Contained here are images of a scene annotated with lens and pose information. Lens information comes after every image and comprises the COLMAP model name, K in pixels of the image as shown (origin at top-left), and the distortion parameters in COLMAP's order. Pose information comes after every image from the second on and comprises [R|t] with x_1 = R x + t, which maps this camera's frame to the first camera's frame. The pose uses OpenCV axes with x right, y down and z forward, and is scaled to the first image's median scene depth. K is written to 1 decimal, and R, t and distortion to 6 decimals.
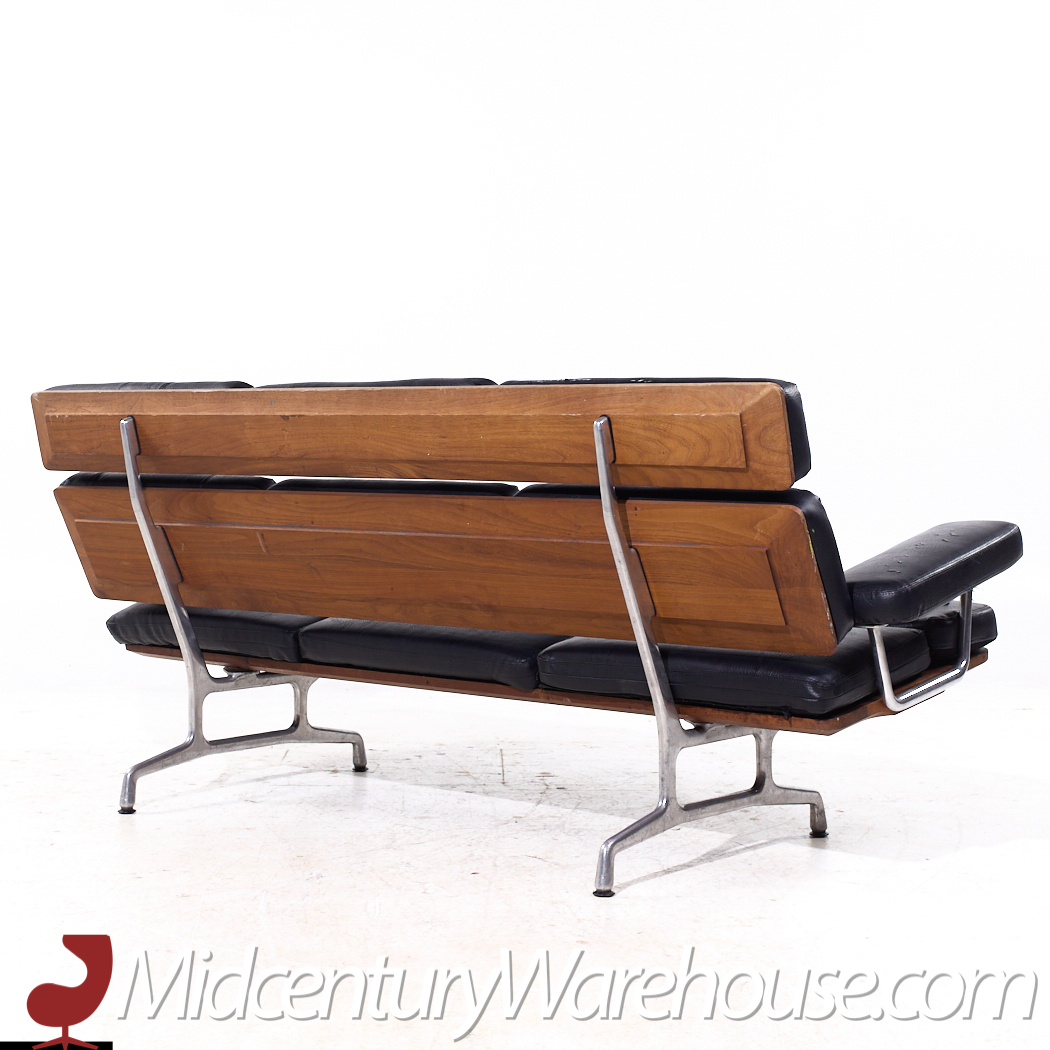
lens RADIAL K [[2139.1, 0, 525.0], [0, 2139.1, 525.0], [0, 0, 1]] dist [0.013670, -0.196072]
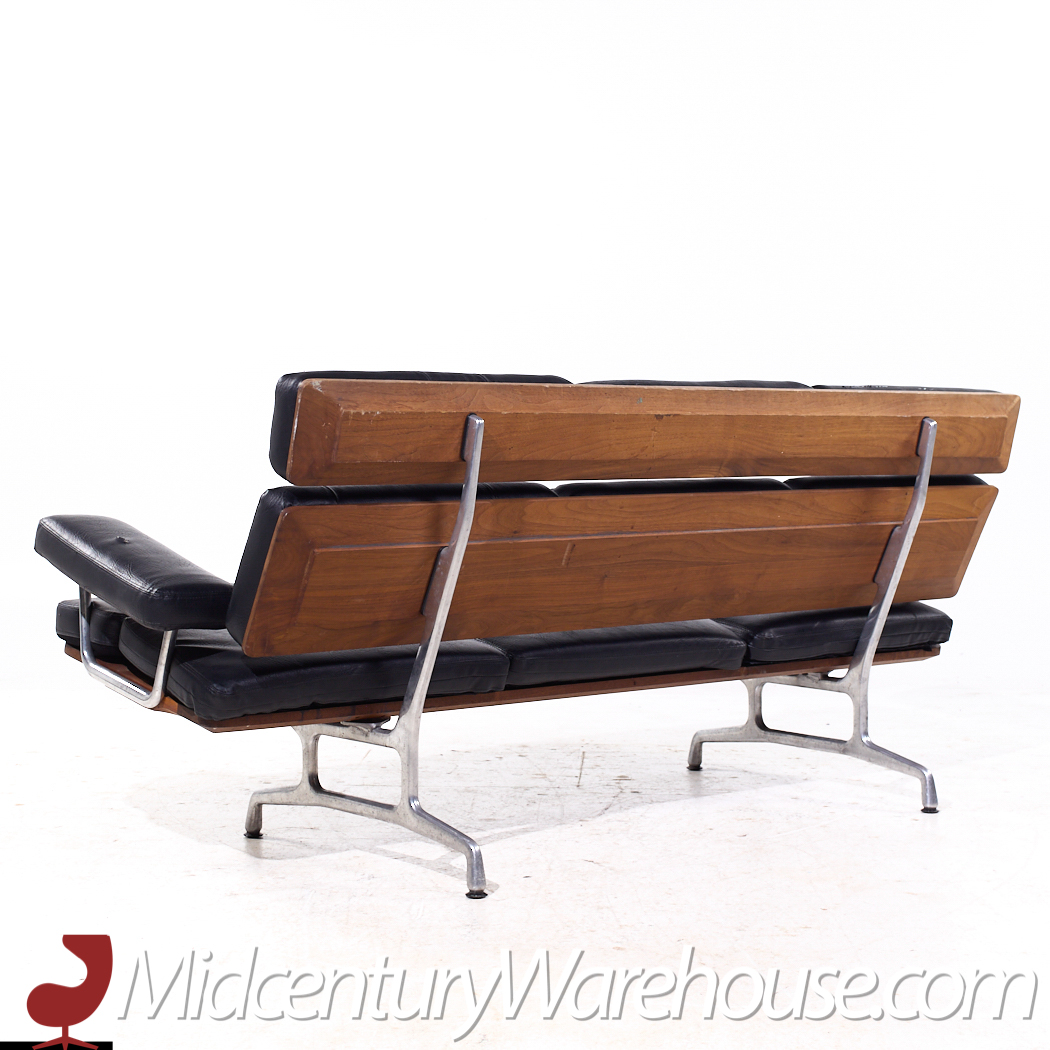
lens RADIAL K [[2139.1, 0, 525.0], [0, 2139.1, 525.0], [0, 0, 1]] dist [0.013670, -0.196072]
pose [[0.172849, -0.049727, 0.983692, -1.108278], [0.041386, 0.998209, 0.043188, -0.048102], [-0.984078, 0.033246, 0.174598, 0.938917]]
